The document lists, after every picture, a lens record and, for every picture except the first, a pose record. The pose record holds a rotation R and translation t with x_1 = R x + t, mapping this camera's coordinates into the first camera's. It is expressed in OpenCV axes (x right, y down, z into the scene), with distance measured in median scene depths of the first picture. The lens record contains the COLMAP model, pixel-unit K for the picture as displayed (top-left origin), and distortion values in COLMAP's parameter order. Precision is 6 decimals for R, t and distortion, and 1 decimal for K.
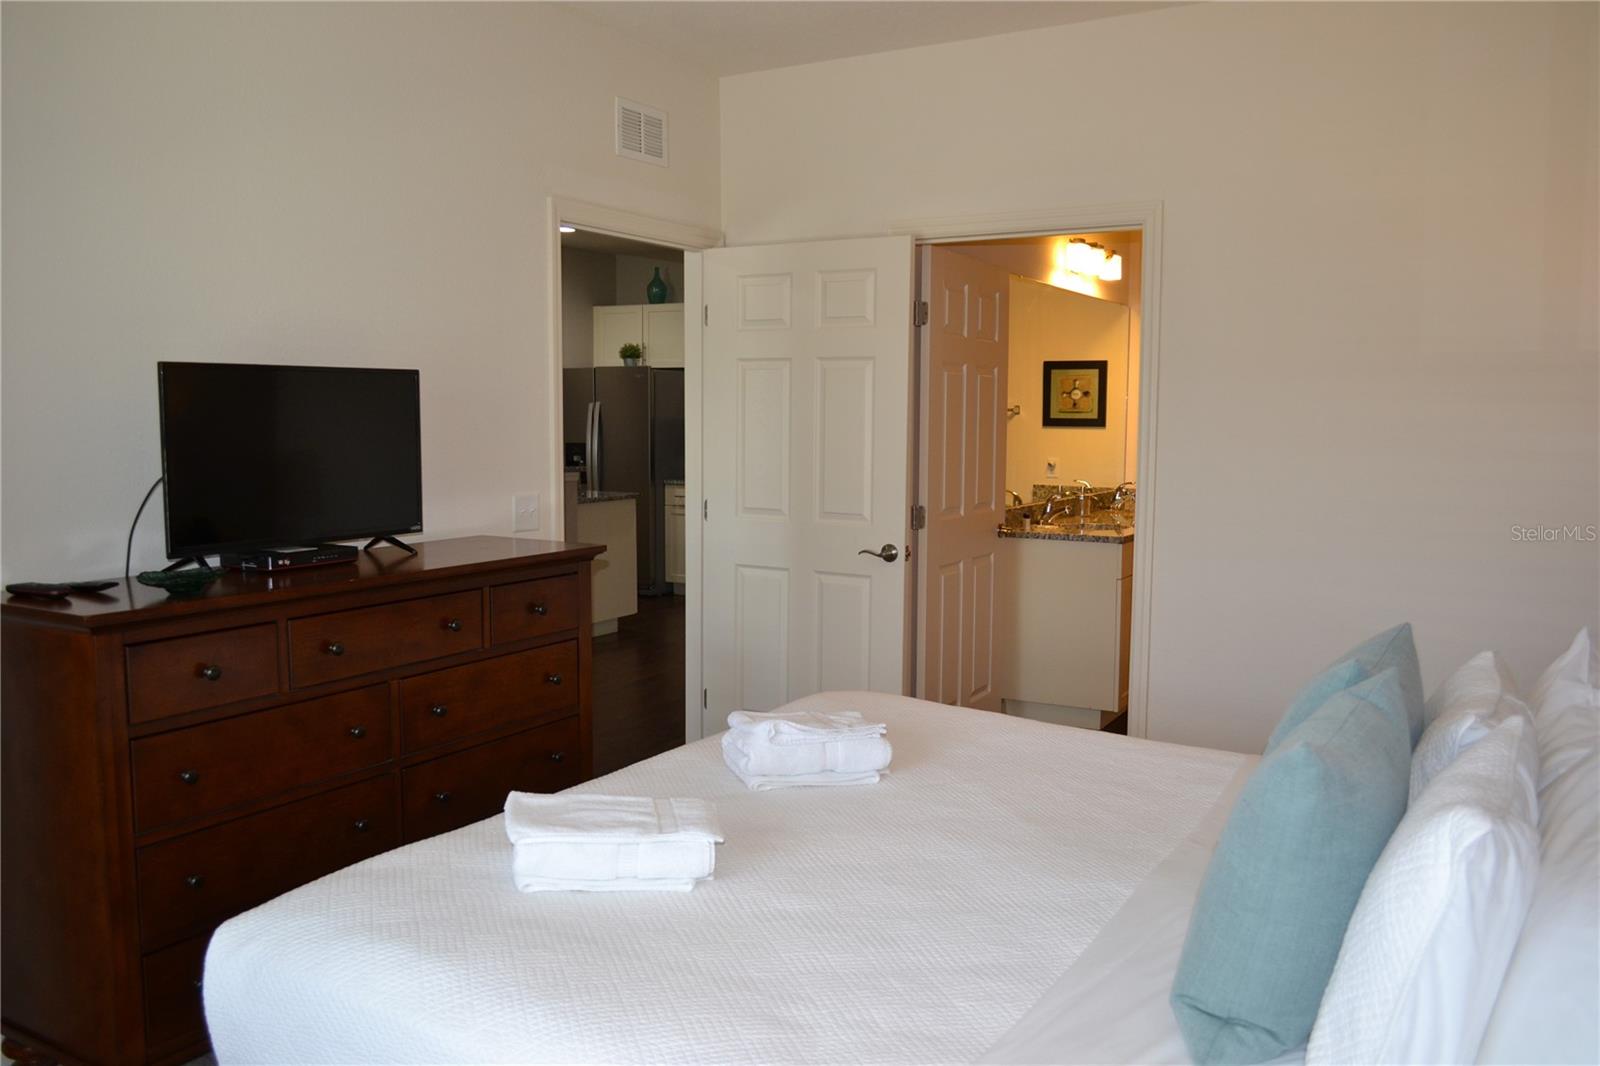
lens RADIAL K [[1252.2, 0, 795.7], [0, 1252.2, 541.4], [0, 0, 1]] dist [-0.018415, 0.007122]
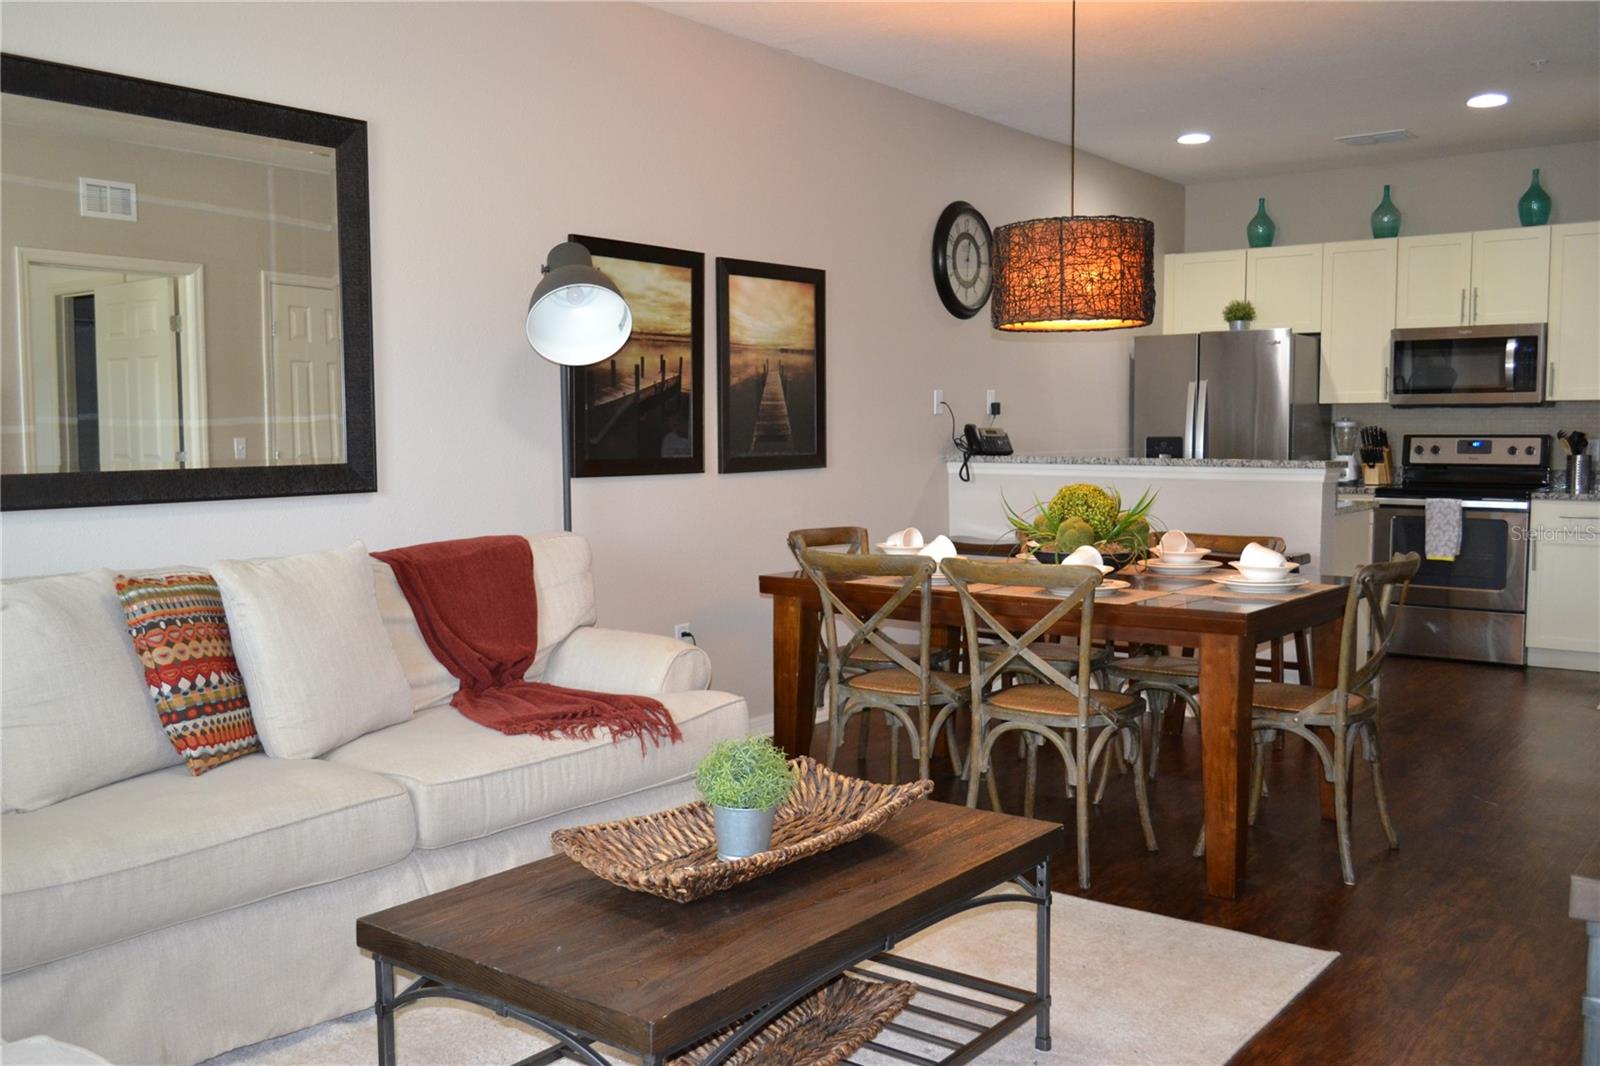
lens RADIAL K [[1420.3, 0, 788.4], [0, 1420.3, 540.4], [0, 0, 1]] dist [-0.016924, -0.004344]
pose [[0.991579, -0.004448, -0.129428, -0.288323], [0.001770, 0.999782, -0.020801, -0.000795], [0.129492, 0.020397, 0.991371, 0.145243]]
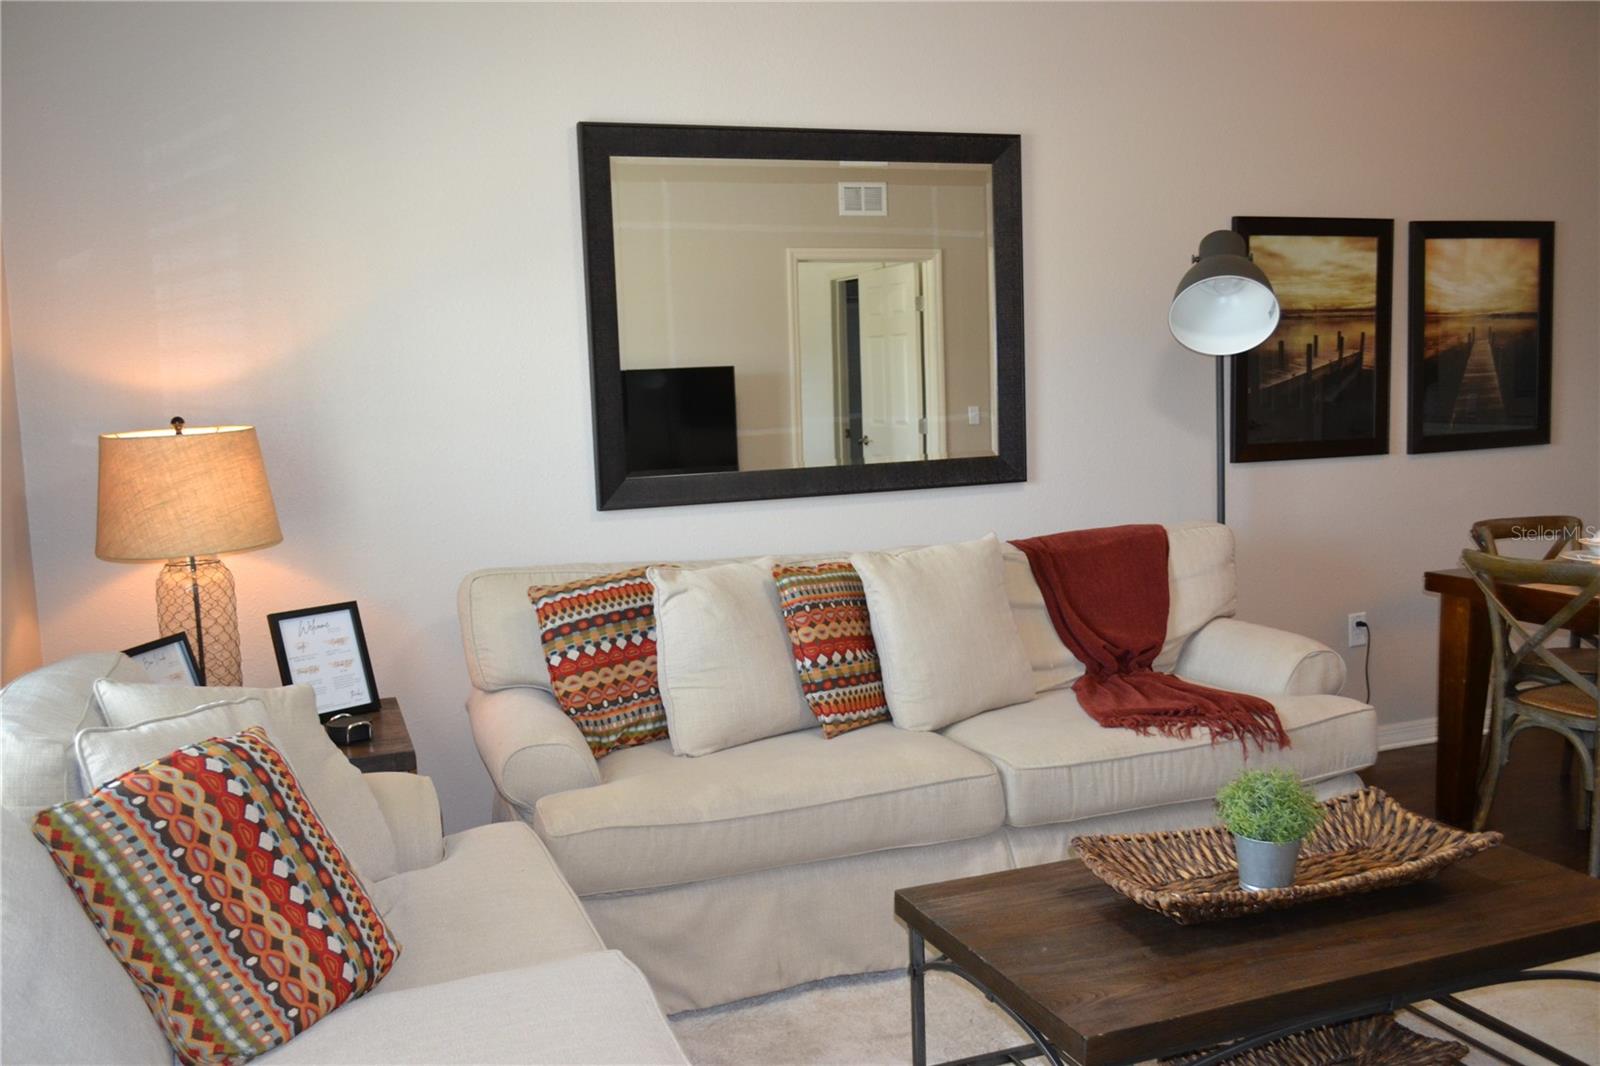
lens RADIAL K [[1420.3, 0, 788.4], [0, 1420.3, 540.4], [0, 0, 1]] dist [-0.016924, -0.004344]
pose [[0.779298, 0.035287, -0.625659, -0.238034], [-0.021307, 0.999328, 0.029824, -0.017764], [0.626291, -0.009911, 0.779526, 0.146239]]
